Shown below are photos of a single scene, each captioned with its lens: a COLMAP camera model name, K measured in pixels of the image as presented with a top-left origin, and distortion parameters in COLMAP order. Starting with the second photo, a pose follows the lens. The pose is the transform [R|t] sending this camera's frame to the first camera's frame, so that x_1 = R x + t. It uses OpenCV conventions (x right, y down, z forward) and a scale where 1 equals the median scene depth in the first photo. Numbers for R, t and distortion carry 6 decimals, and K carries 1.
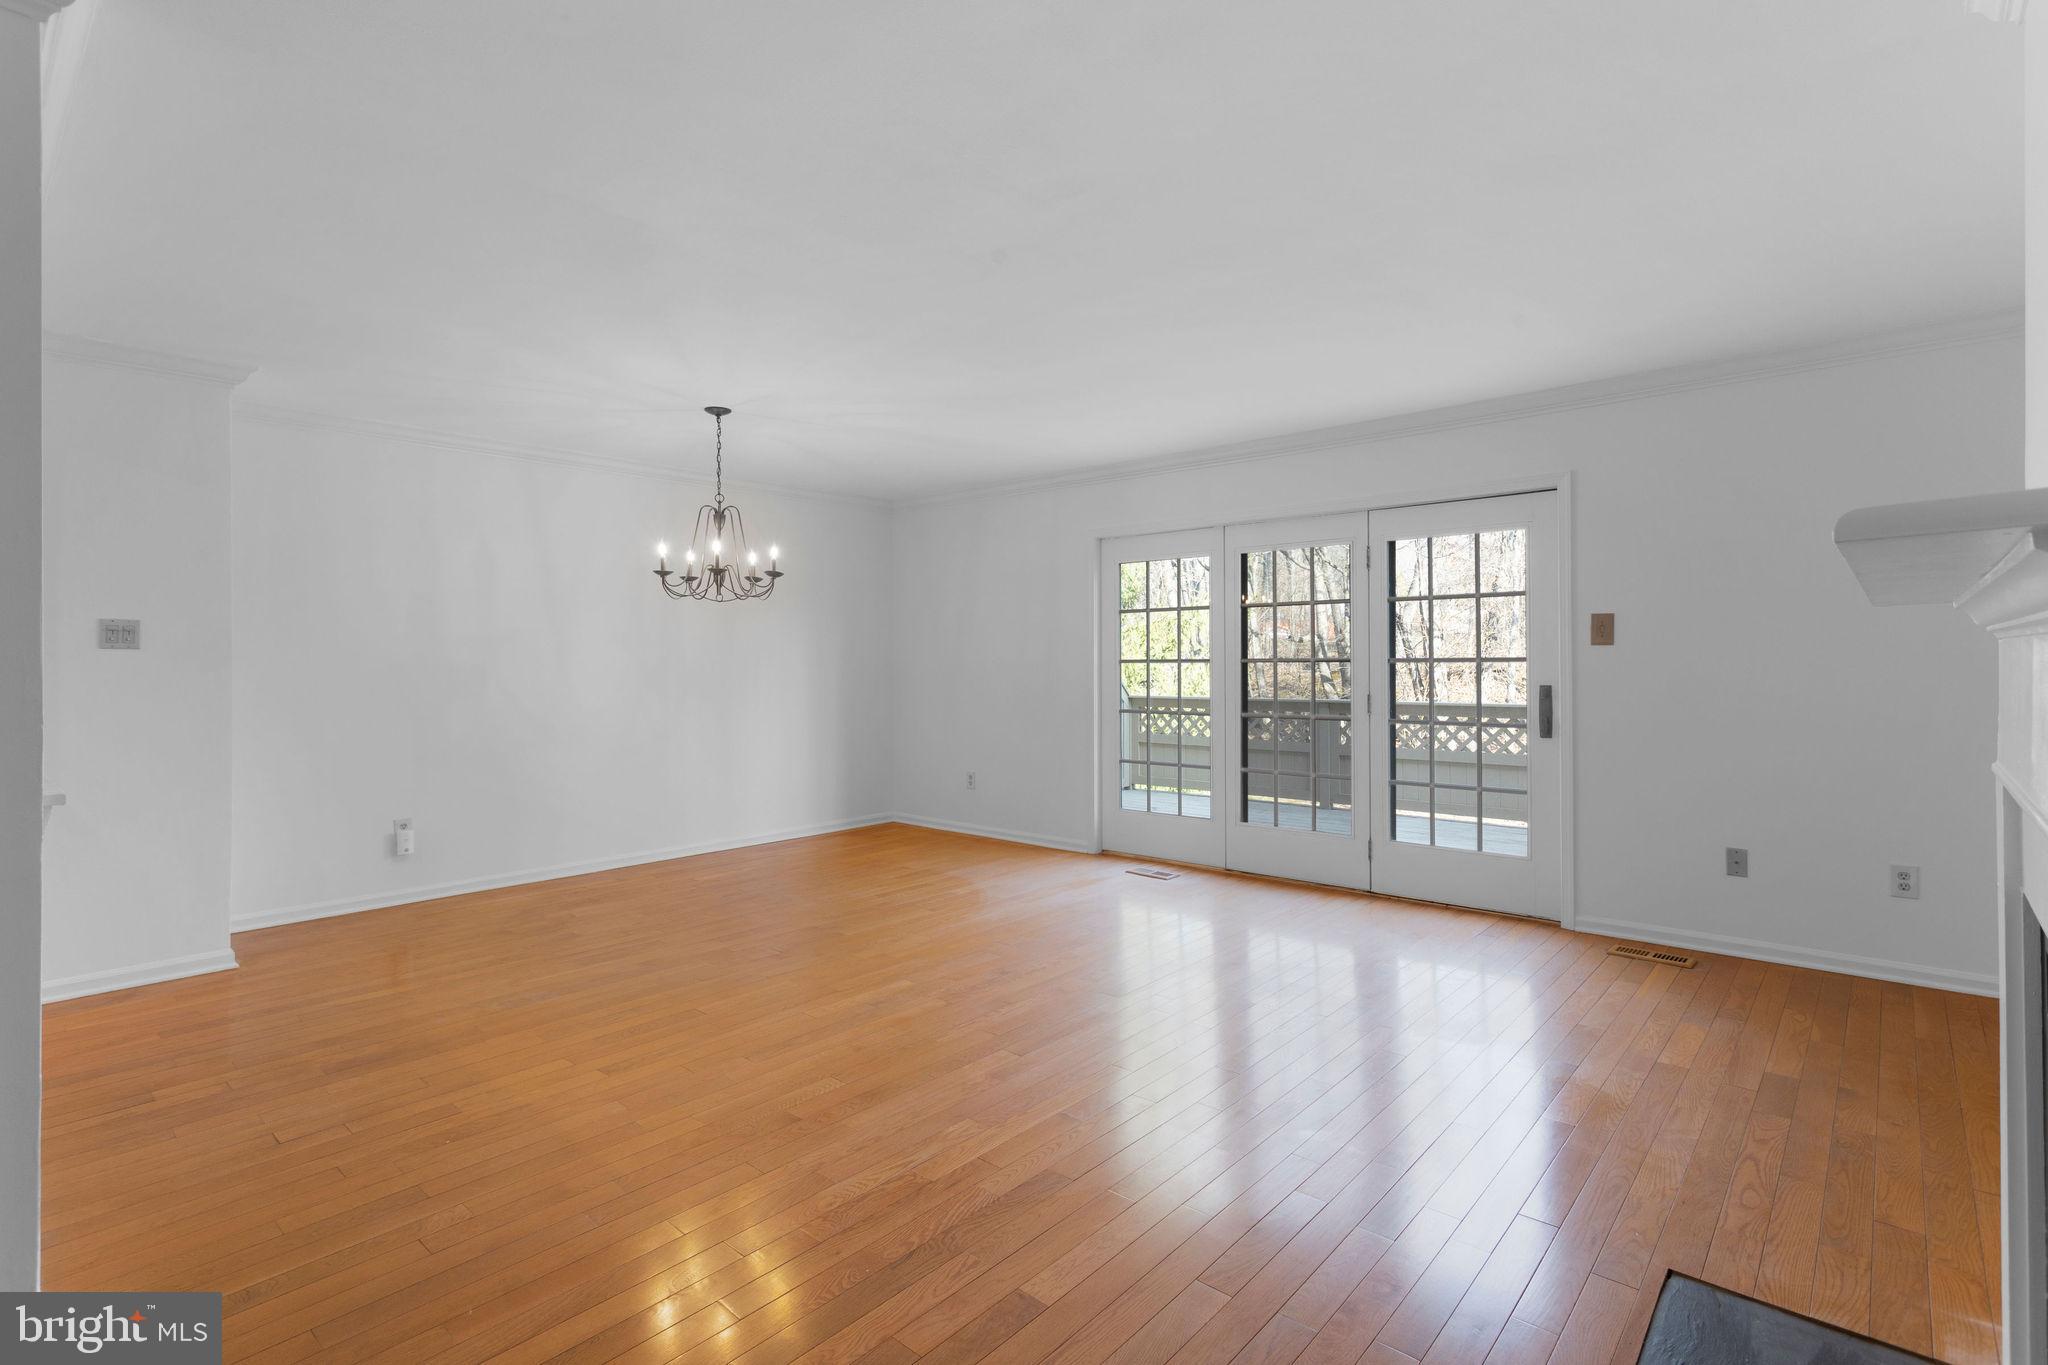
lens RADIAL K [[972.3, 0, 1015.1], [0, 972.3, 658.6], [0, 0, 1]] dist [-0.010735, 0.014515]
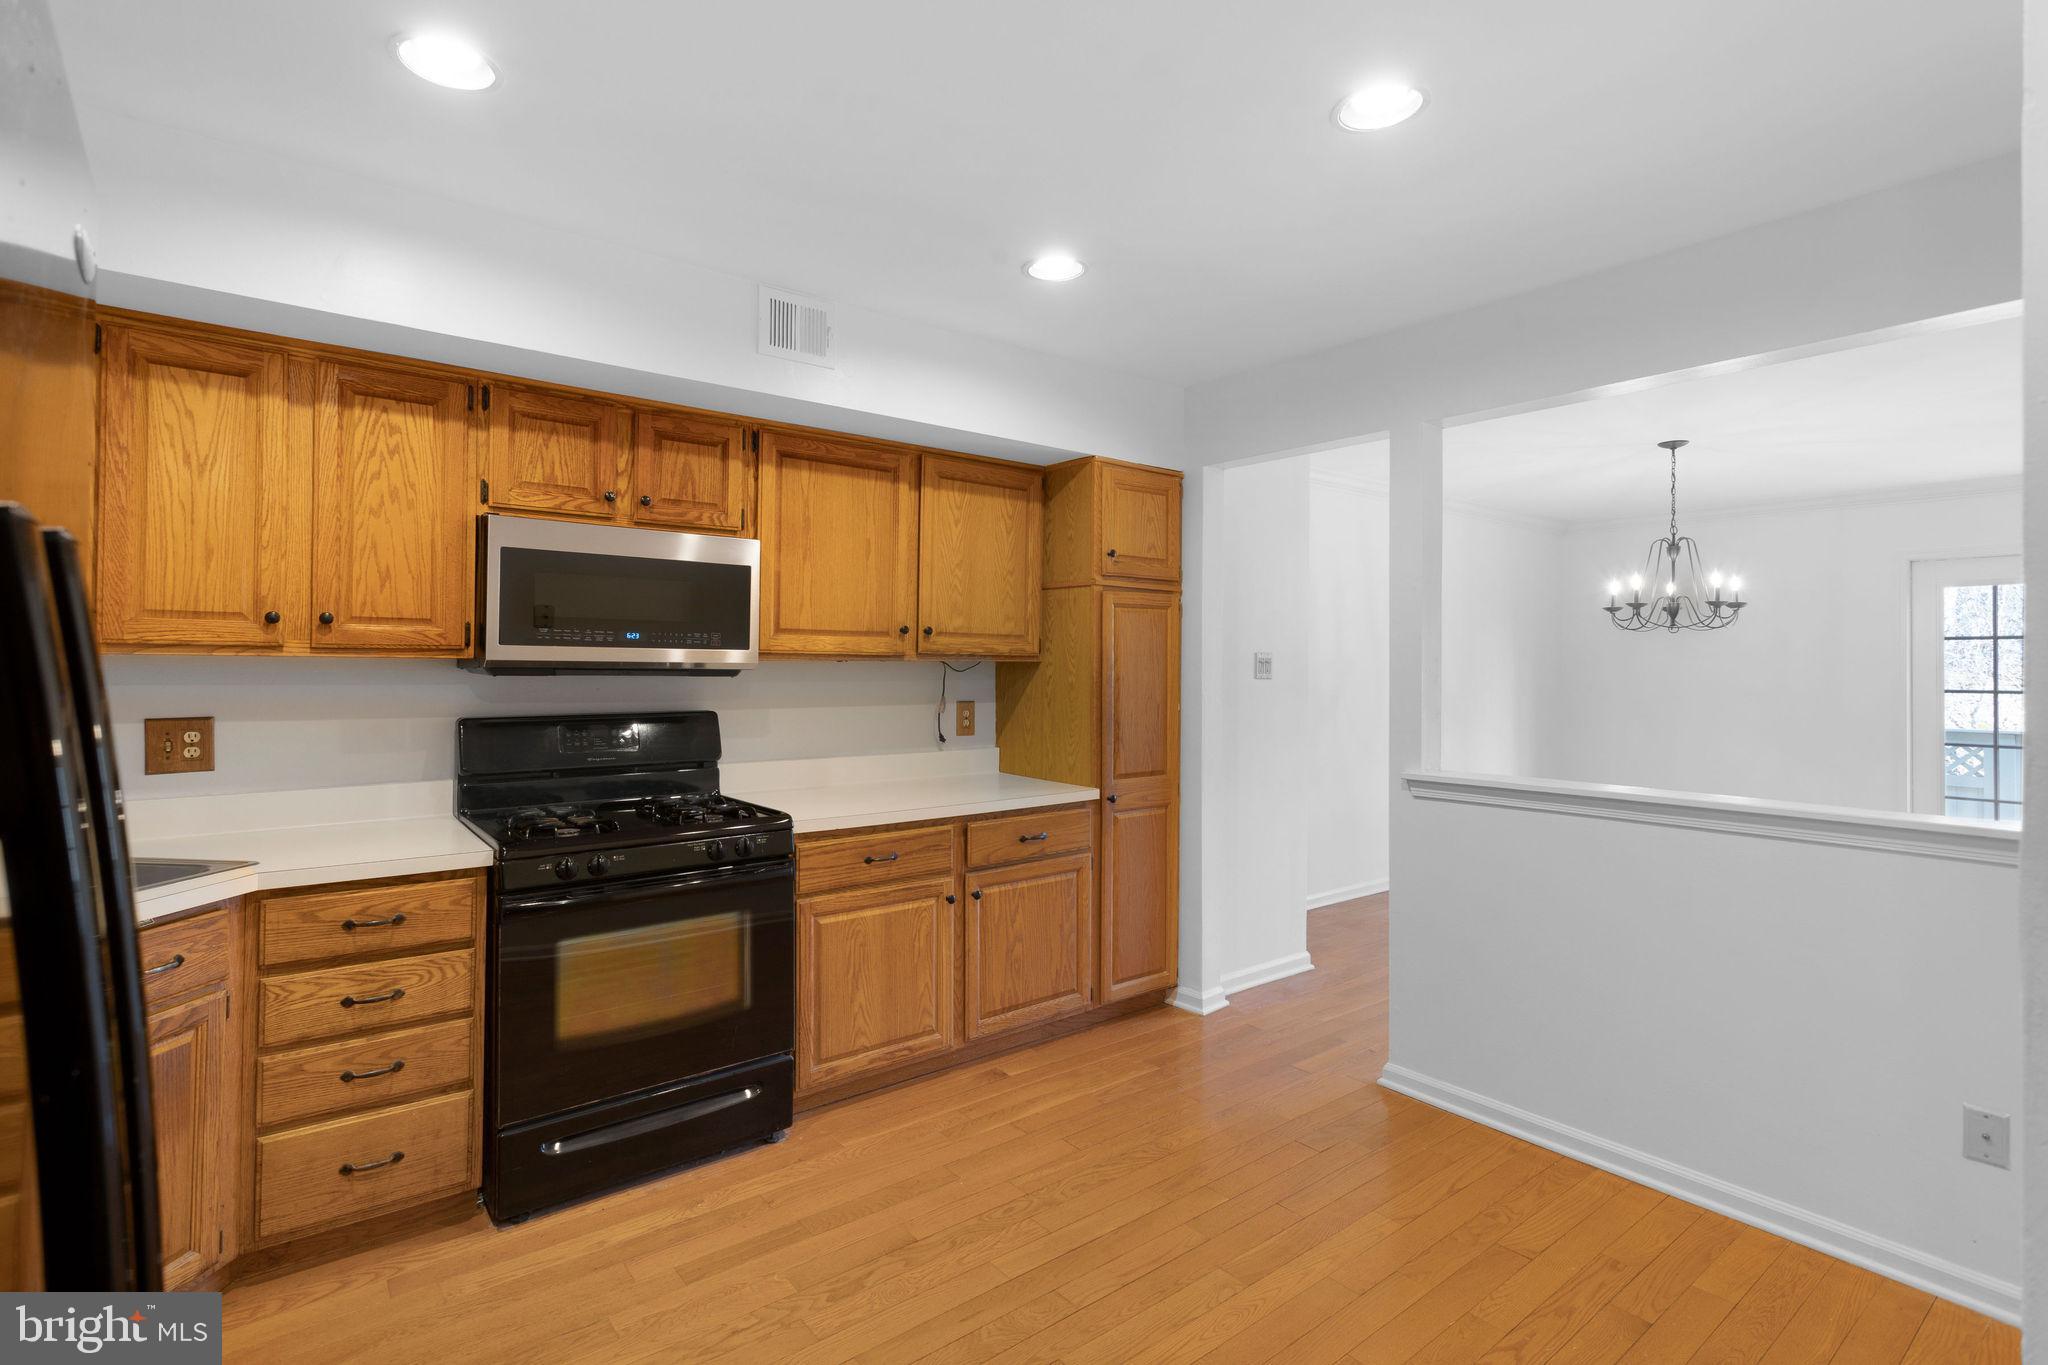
lens RADIAL K [[972.3, 0, 1015.1], [0, 972.3, 658.6], [0, 0, 1]] dist [-0.010735, 0.014515]
pose [[0.985817, 0.009265, -0.167569, -0.809136], [-0.010374, 0.999930, -0.005745, -0.018288], [0.167504, 0.007402, 0.985844, -0.111634]]
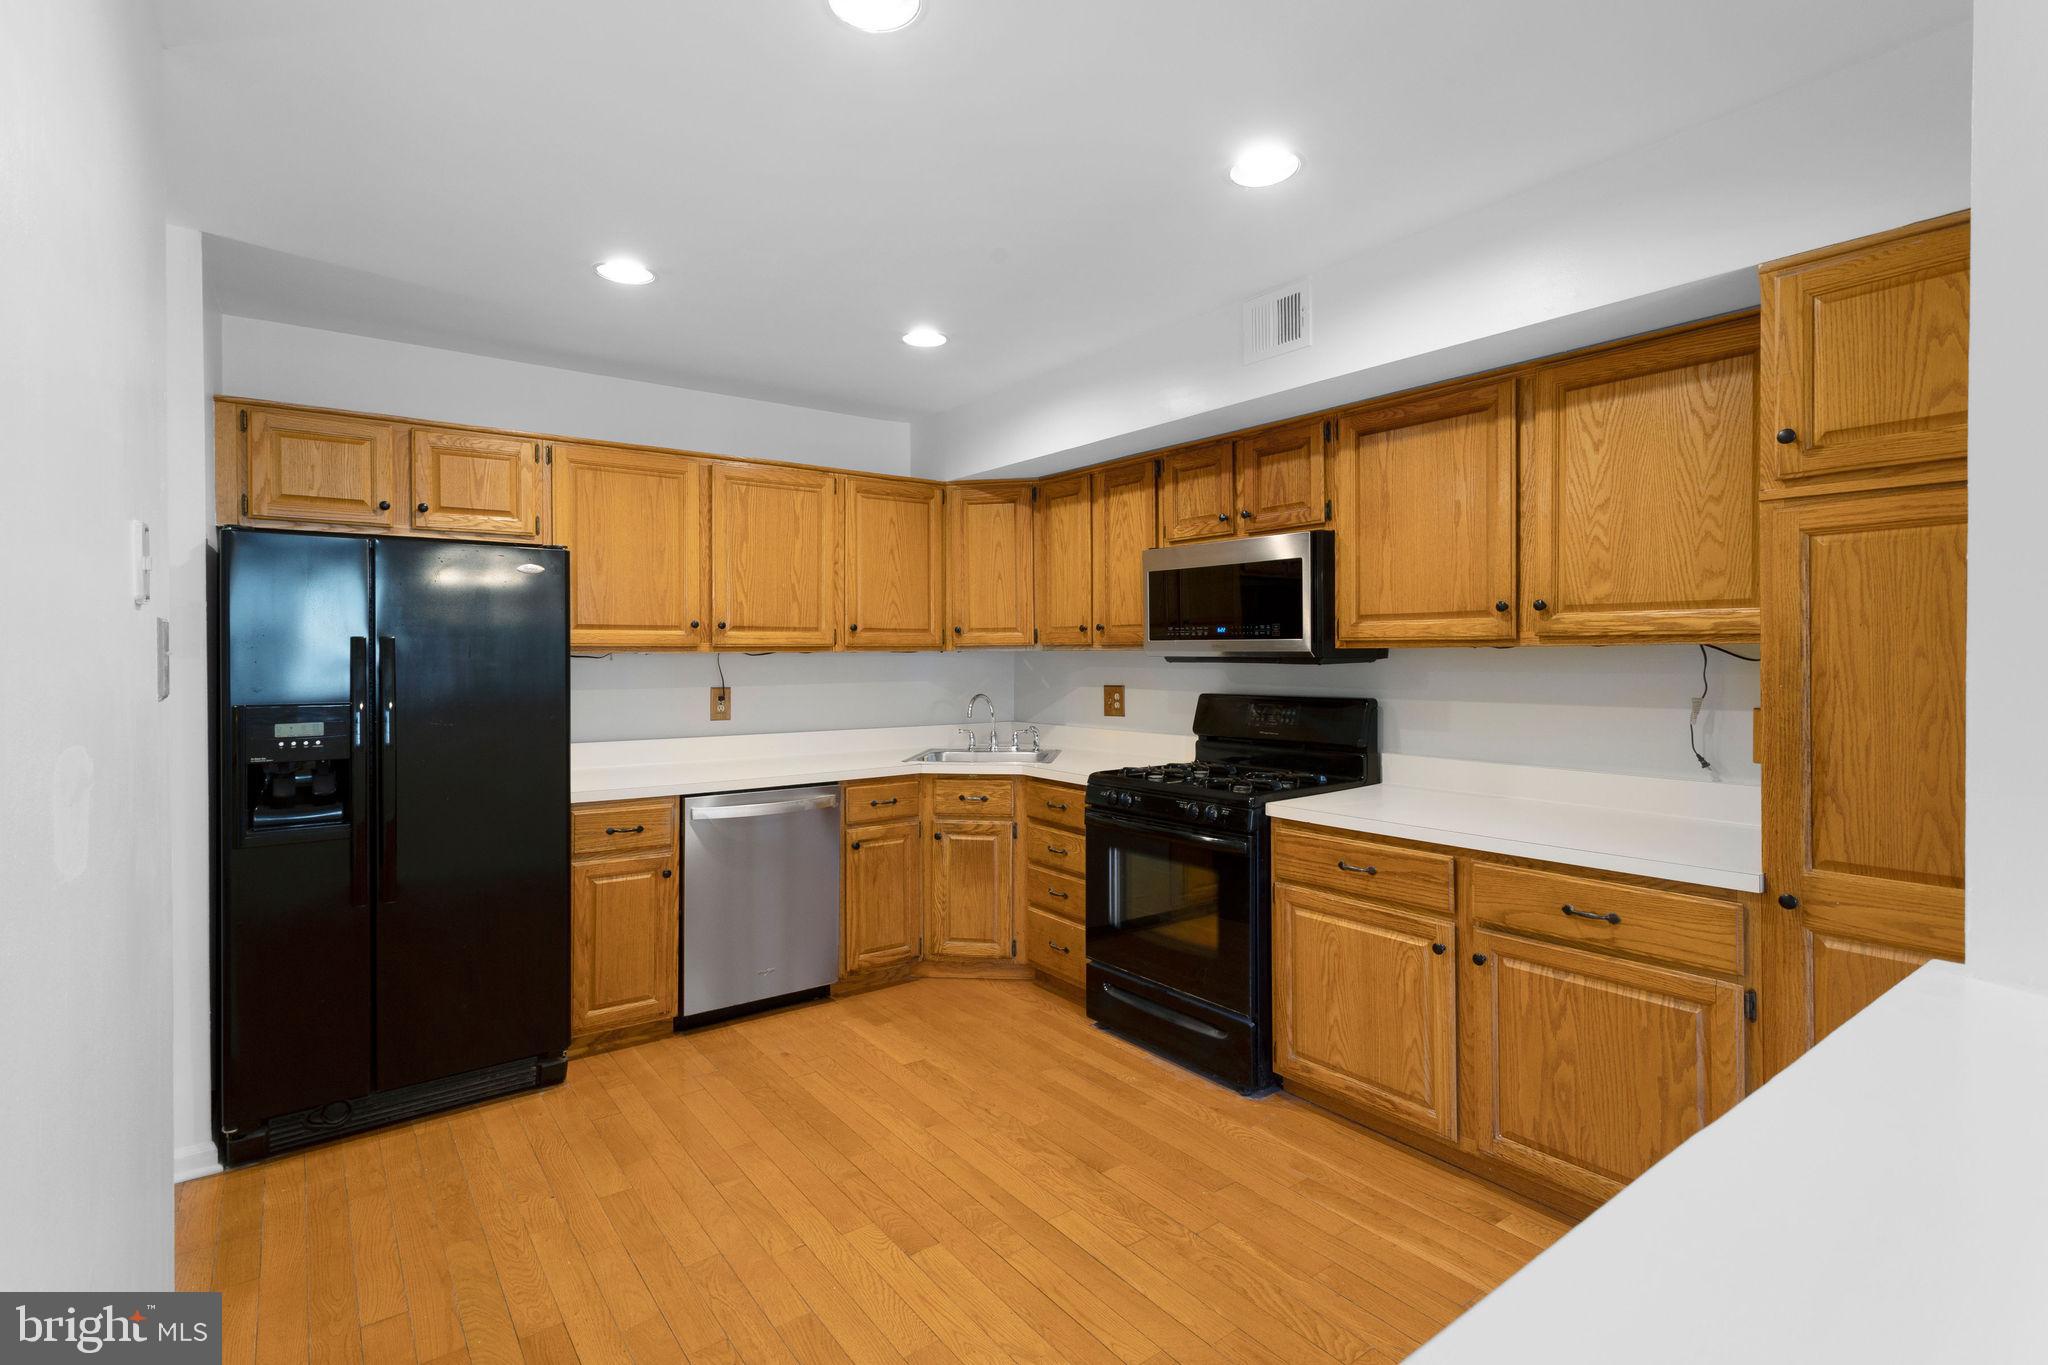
lens RADIAL K [[972.3, 0, 1015.1], [0, 972.3, 658.6], [0, 0, 1]] dist [-0.010735, 0.014515]
pose [[-0.193326, 0.009699, -0.981087, -0.408378], [0.004775, 0.999949, 0.008944, -0.019097], [0.981123, -0.002956, -0.193362, 0.412009]]
